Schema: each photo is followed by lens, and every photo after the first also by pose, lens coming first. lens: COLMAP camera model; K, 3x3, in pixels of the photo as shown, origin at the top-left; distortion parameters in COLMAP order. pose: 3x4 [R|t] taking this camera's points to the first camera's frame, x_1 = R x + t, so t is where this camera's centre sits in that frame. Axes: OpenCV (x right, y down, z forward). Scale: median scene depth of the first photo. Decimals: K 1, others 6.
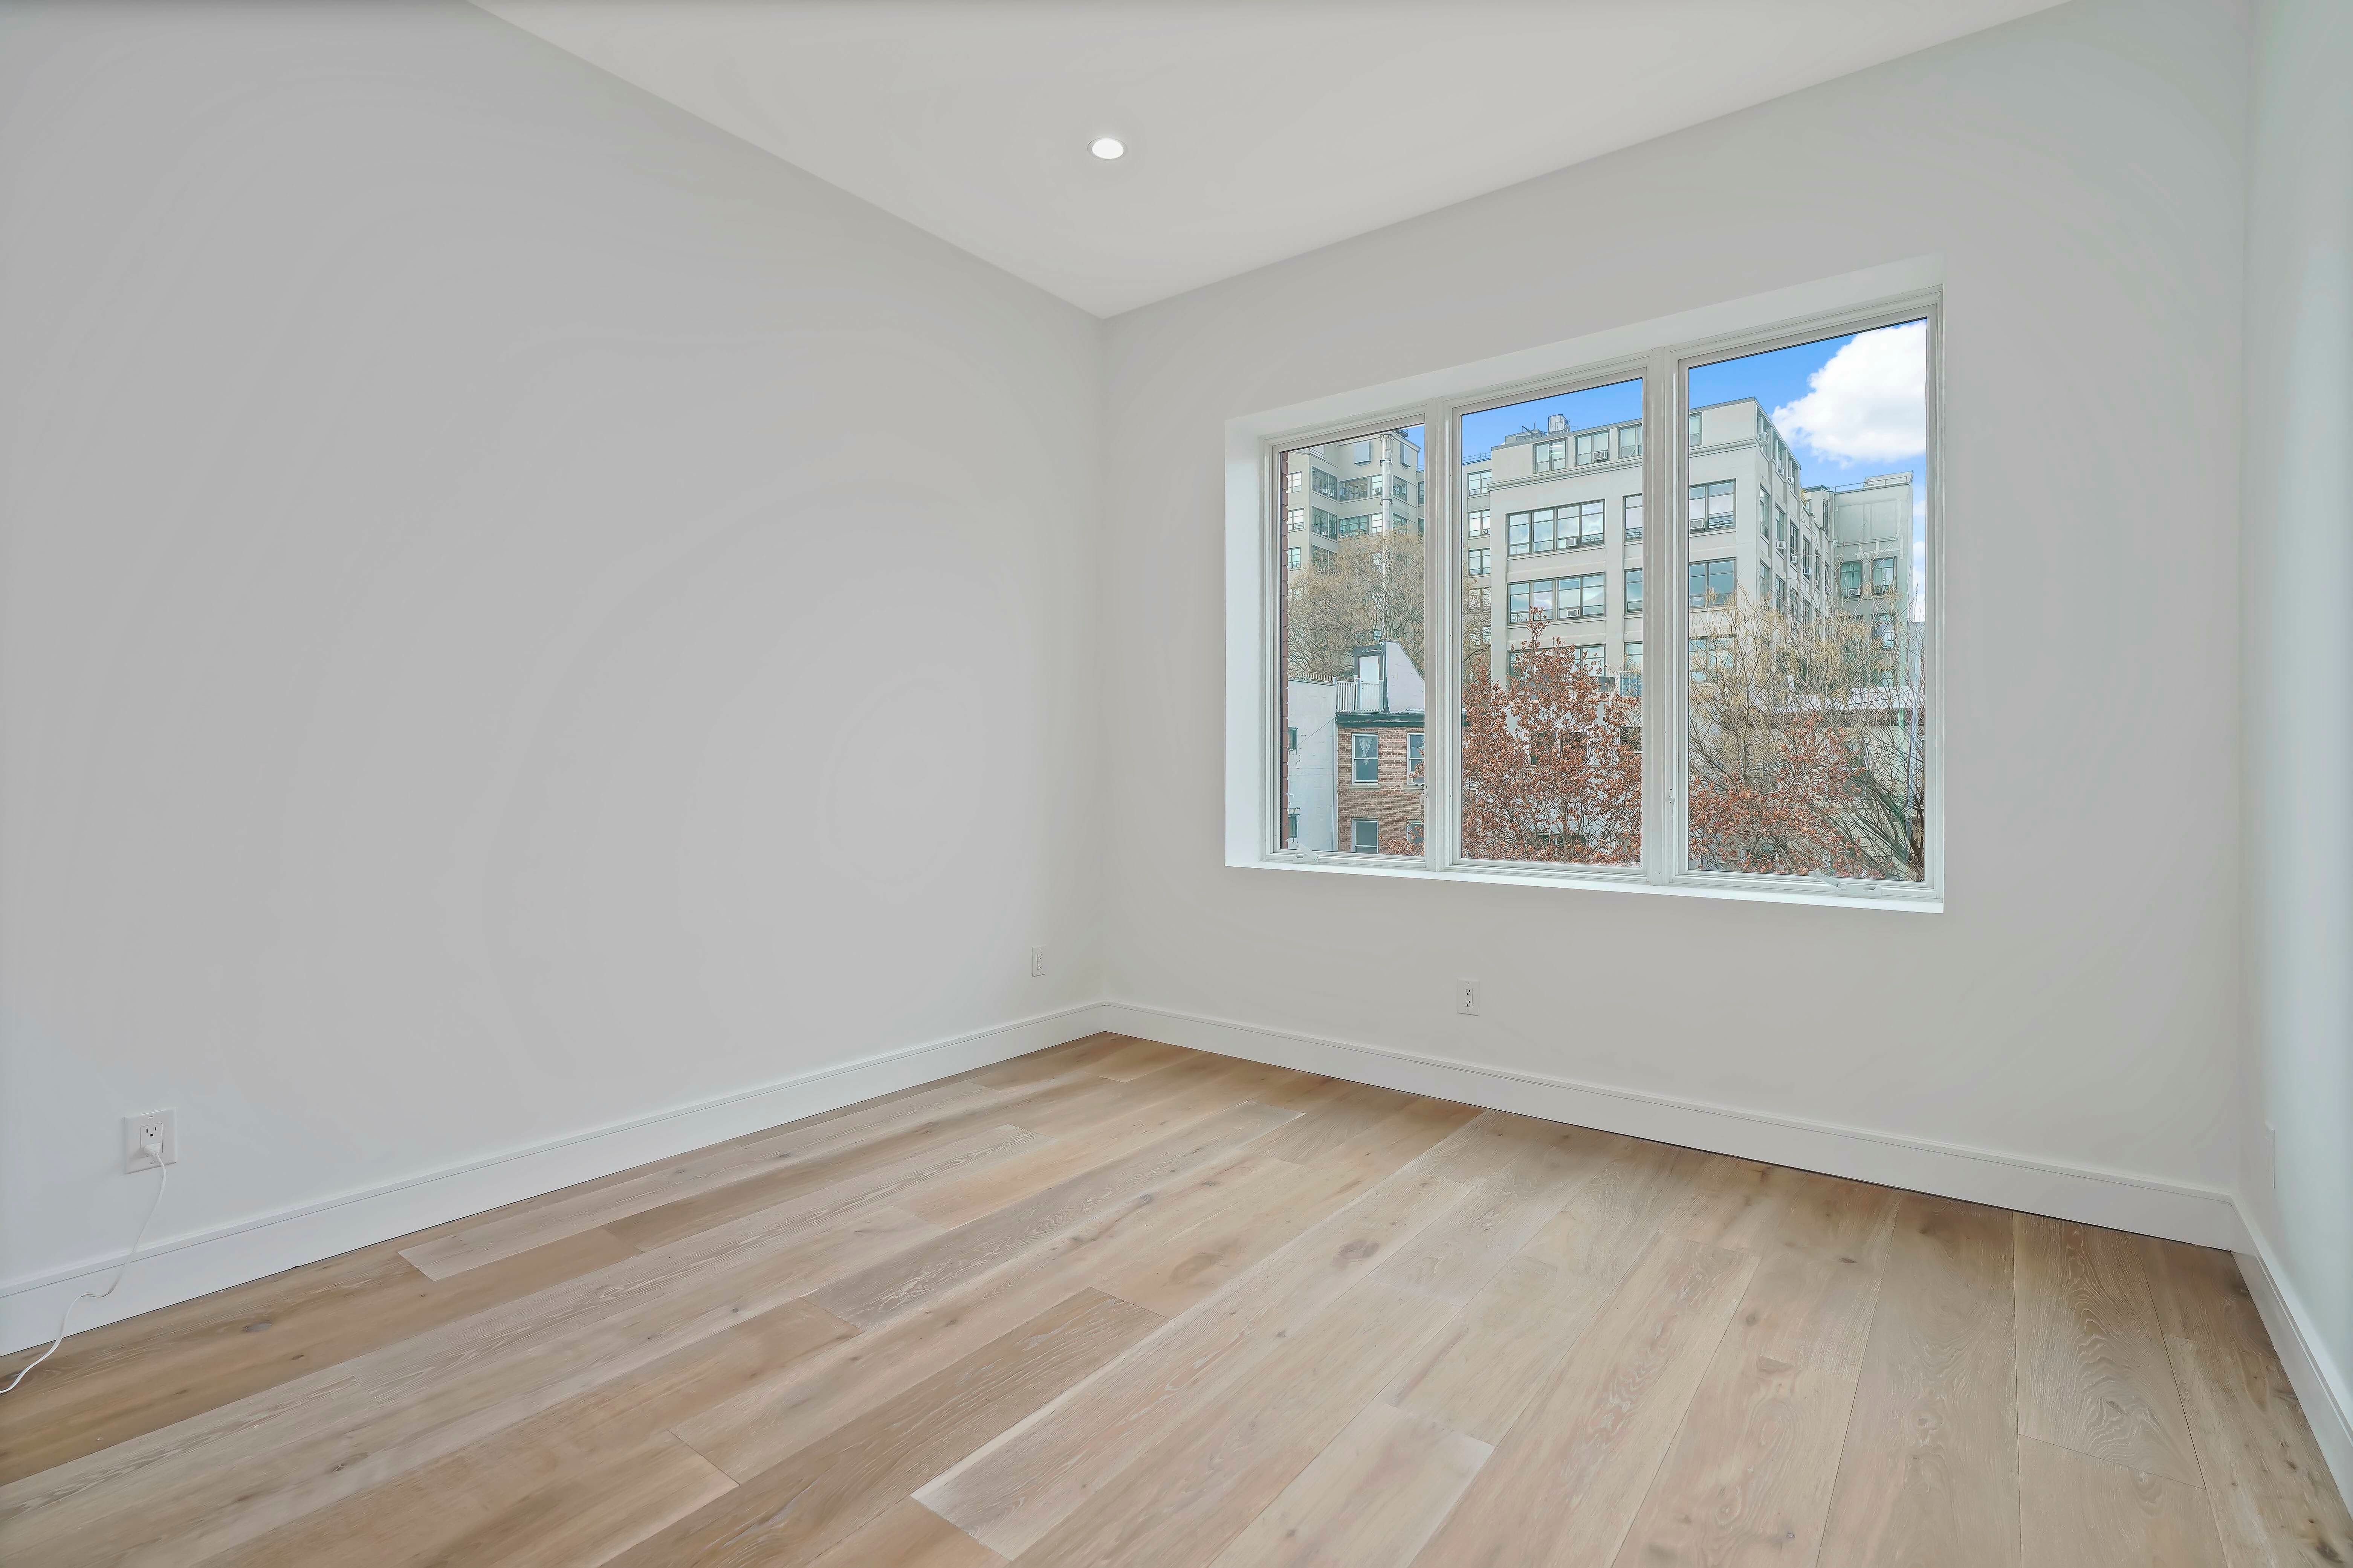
lens RADIAL K [[1084.5, 0, 1197.9], [0, 1084.5, 773.9], [0, 0, 1]] dist [-0.018540, 0.013278]
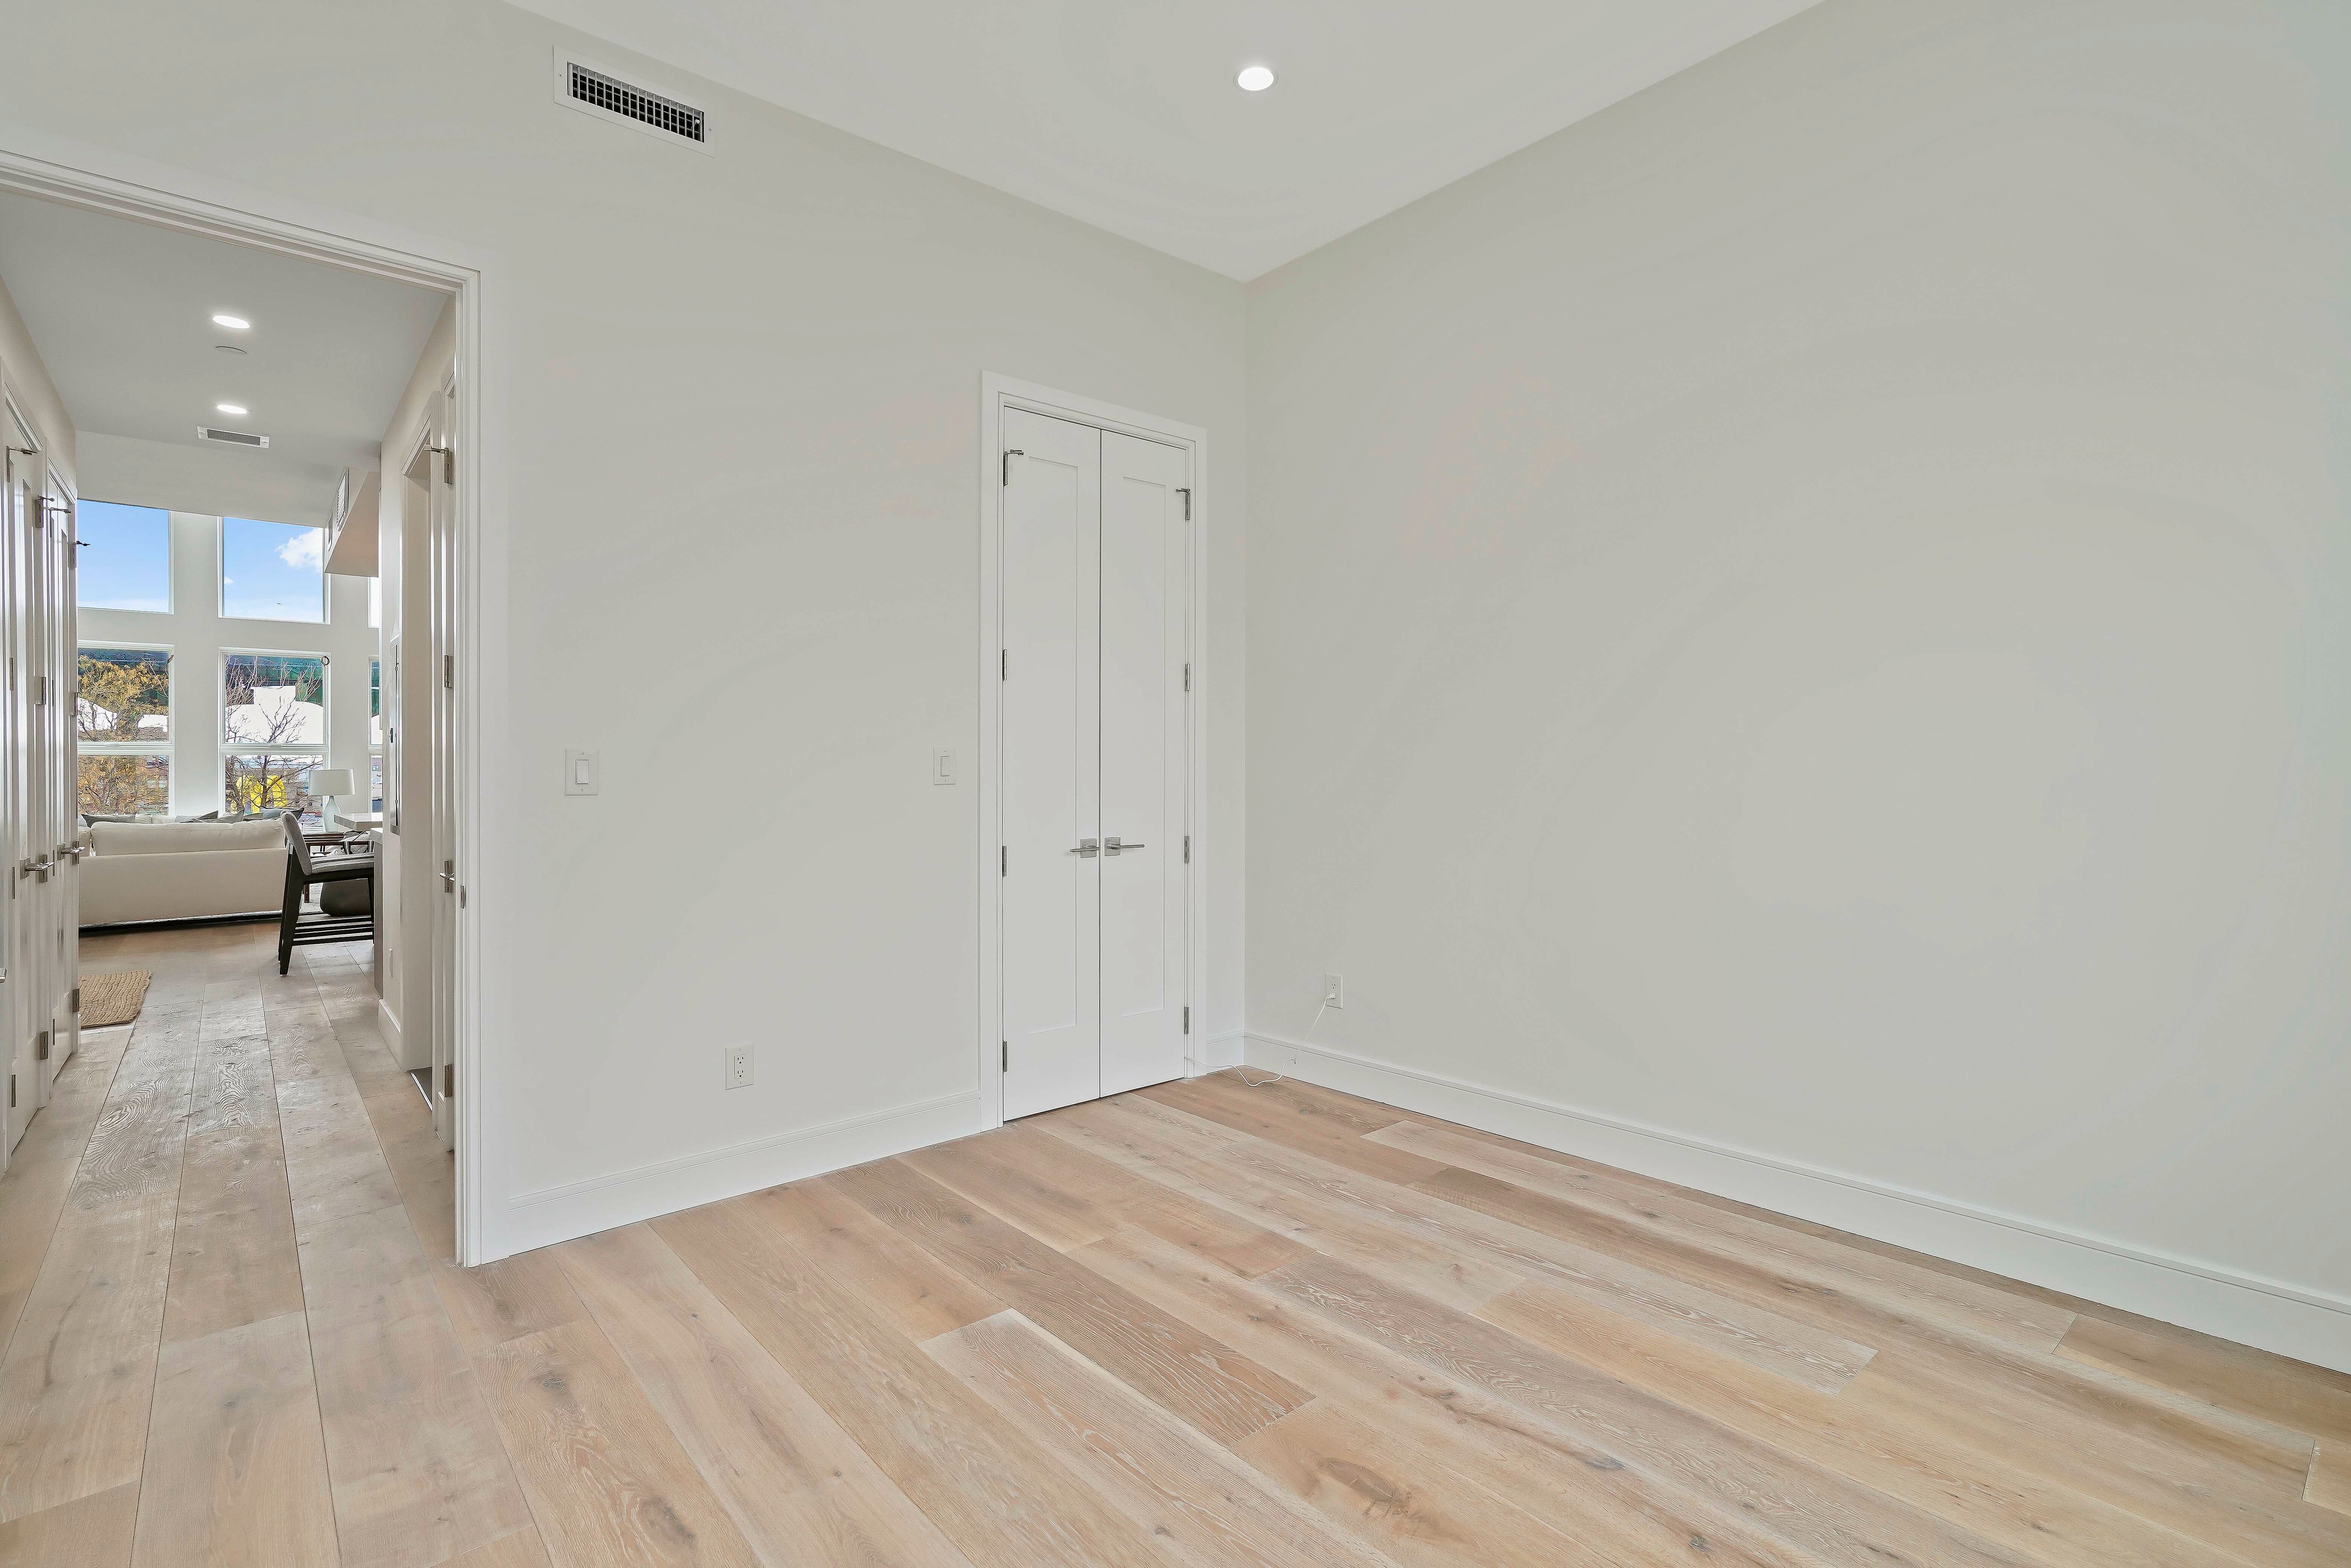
lens RADIAL K [[1109.5, 0, 1174.8], [0, 1109.5, 742.7], [0, 0, 1]] dist [-0.002008, 0.000061]
pose [[-0.212408, -0.018112, -0.977013, 0.790405], [0.002742, 0.999813, -0.019131, -0.020215], [0.977177, -0.006742, -0.212319, 1.096127]]
